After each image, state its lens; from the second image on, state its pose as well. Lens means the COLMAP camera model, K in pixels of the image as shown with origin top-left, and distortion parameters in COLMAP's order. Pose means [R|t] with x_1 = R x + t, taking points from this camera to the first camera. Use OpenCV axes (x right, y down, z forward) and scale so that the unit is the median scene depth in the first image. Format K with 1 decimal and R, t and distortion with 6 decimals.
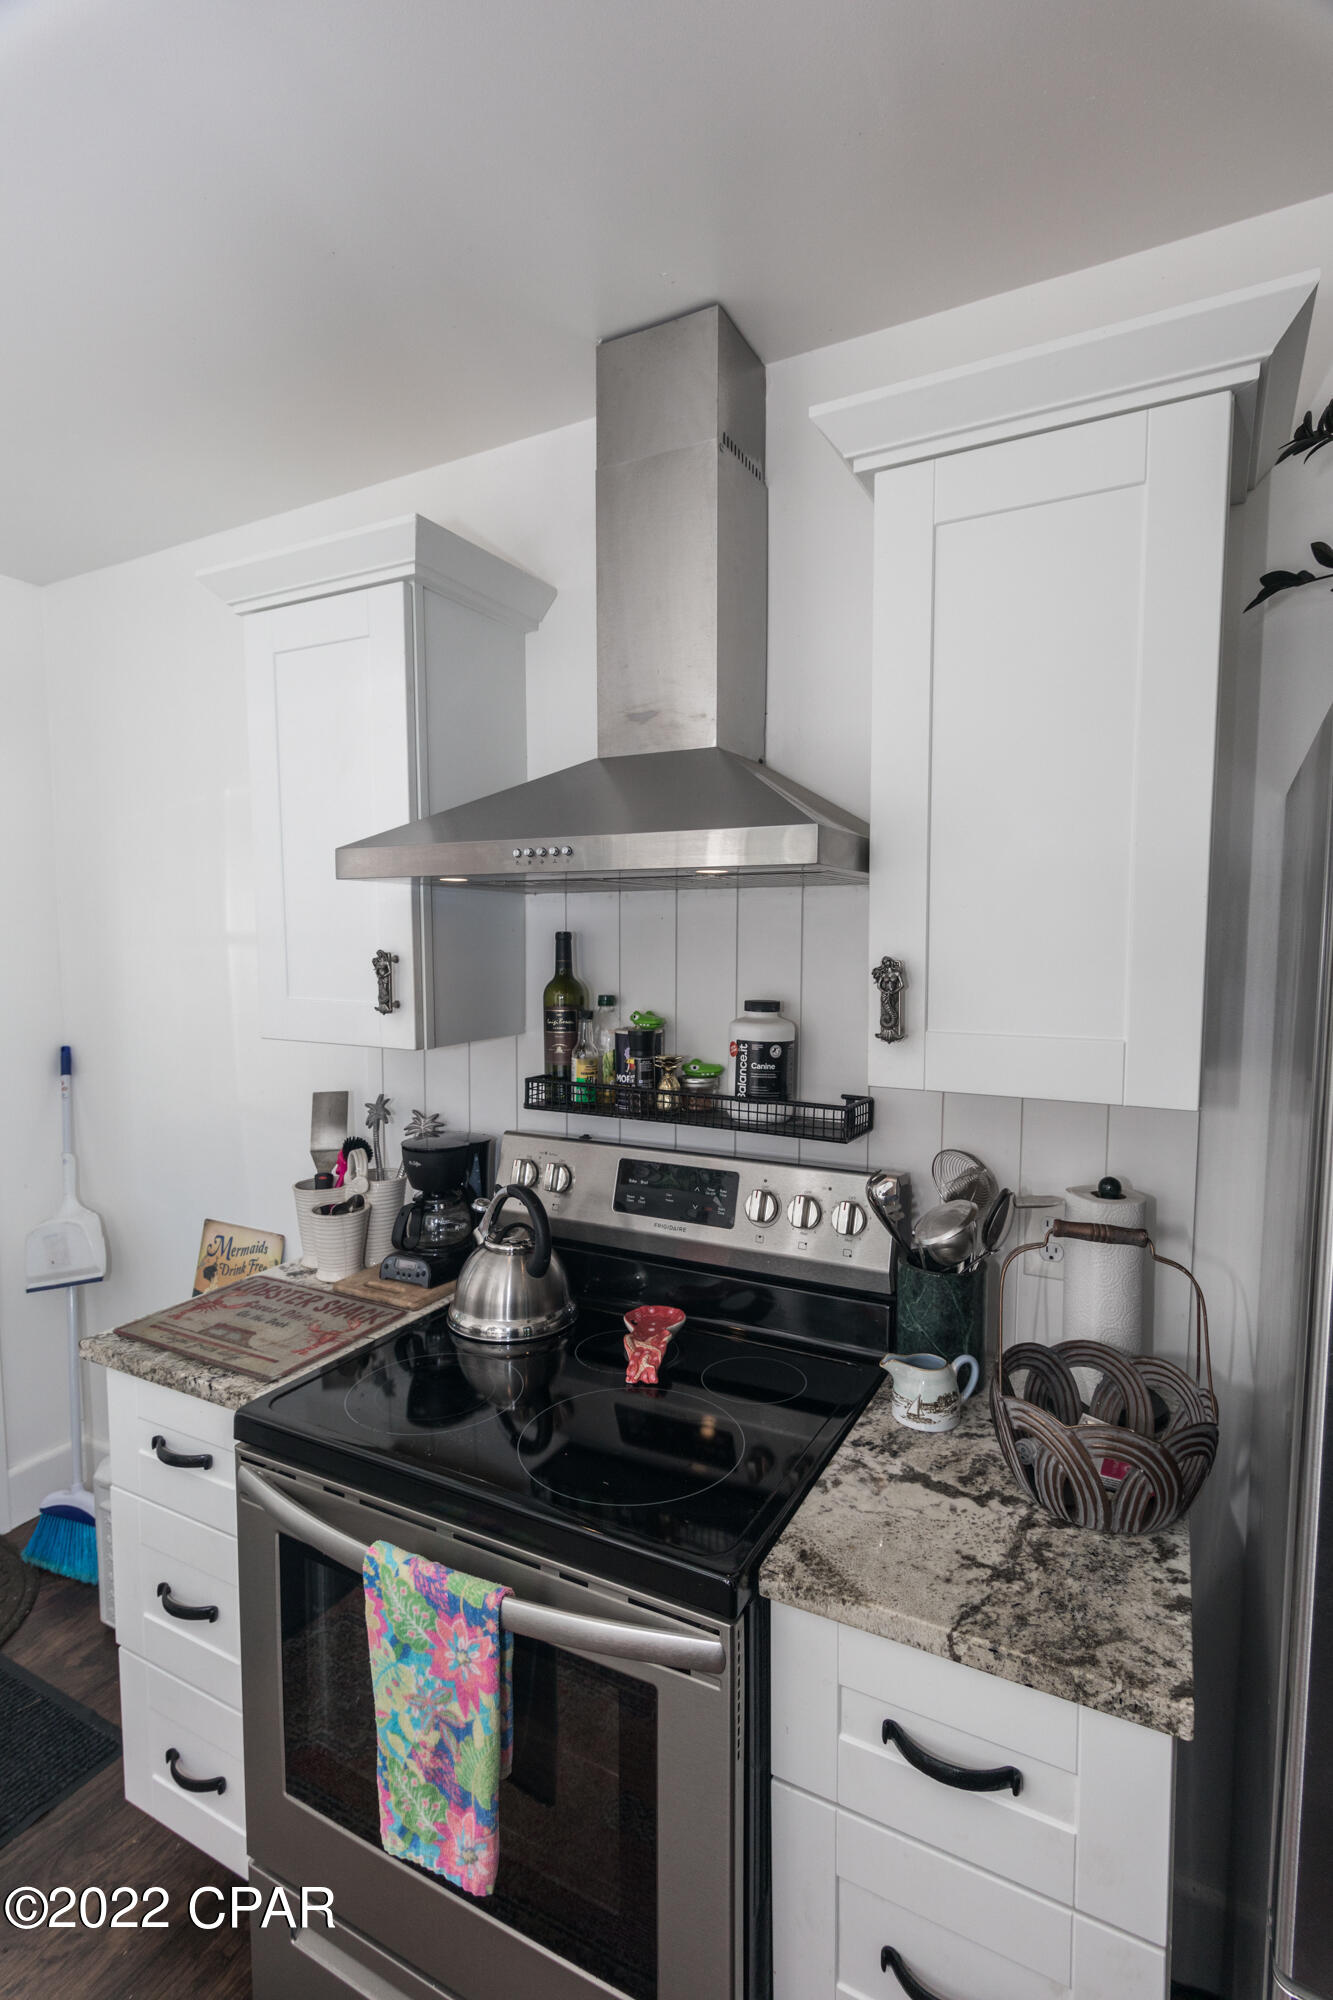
lens RADIAL K [[957.2, 0, 664.5], [0, 957.2, 999.2], [0, 0, 1]] dist [0.004968, -0.000793]
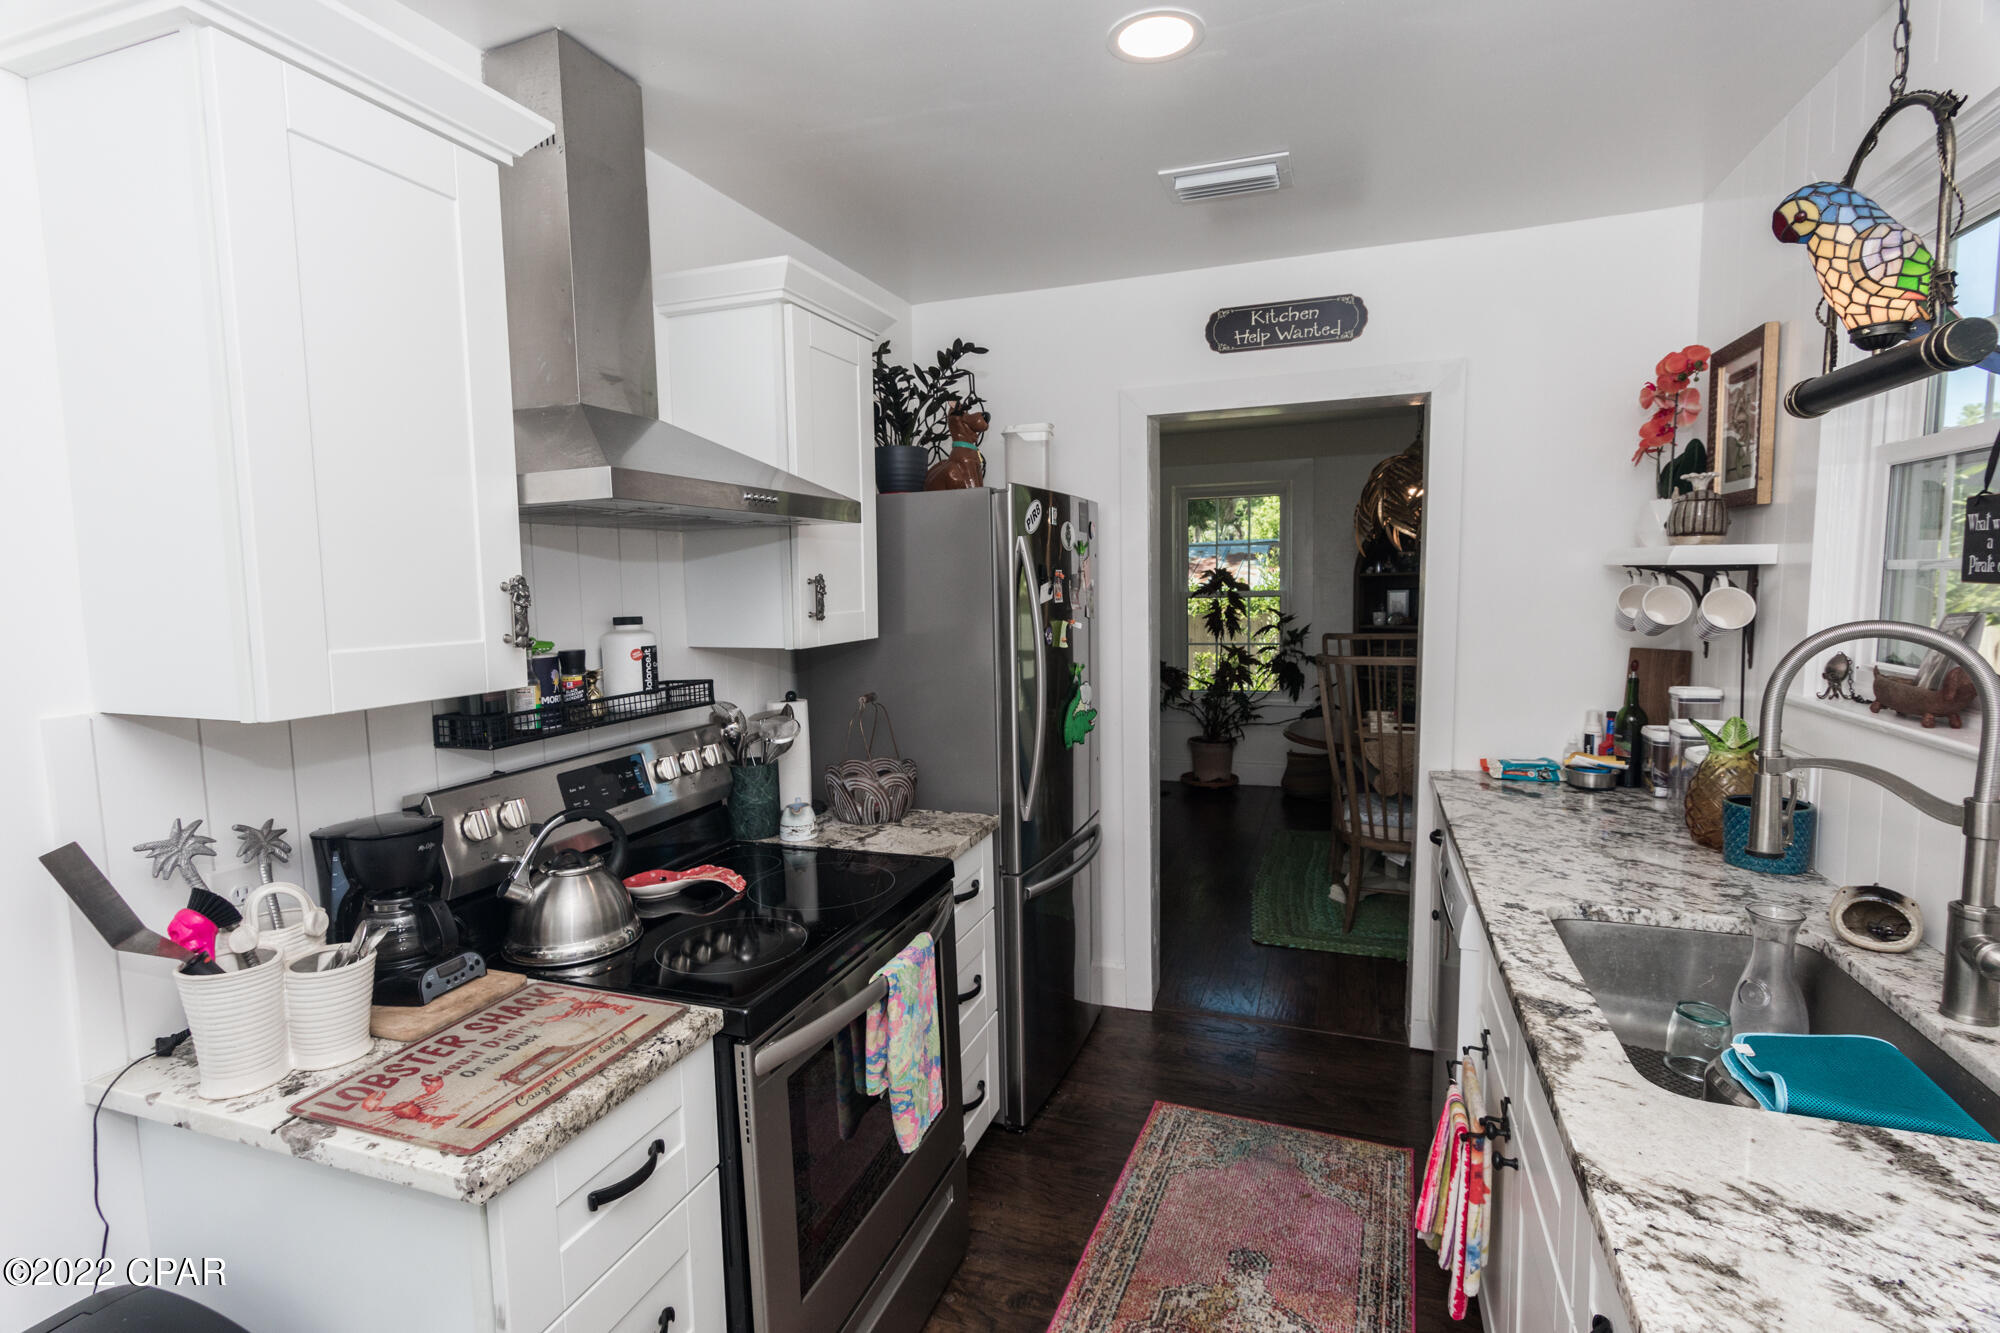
lens RADIAL K [[957.2, 0, 998.6], [0, 957.2, 669.2], [0, 0, 1]] dist [0.004968, -0.000793]
pose [[-0.141659, -0.090941, 0.985729, -1.226002], [0.085666, 0.990909, 0.103730, -0.018613], [-0.986202, 0.099138, -0.132580, 0.690402]]
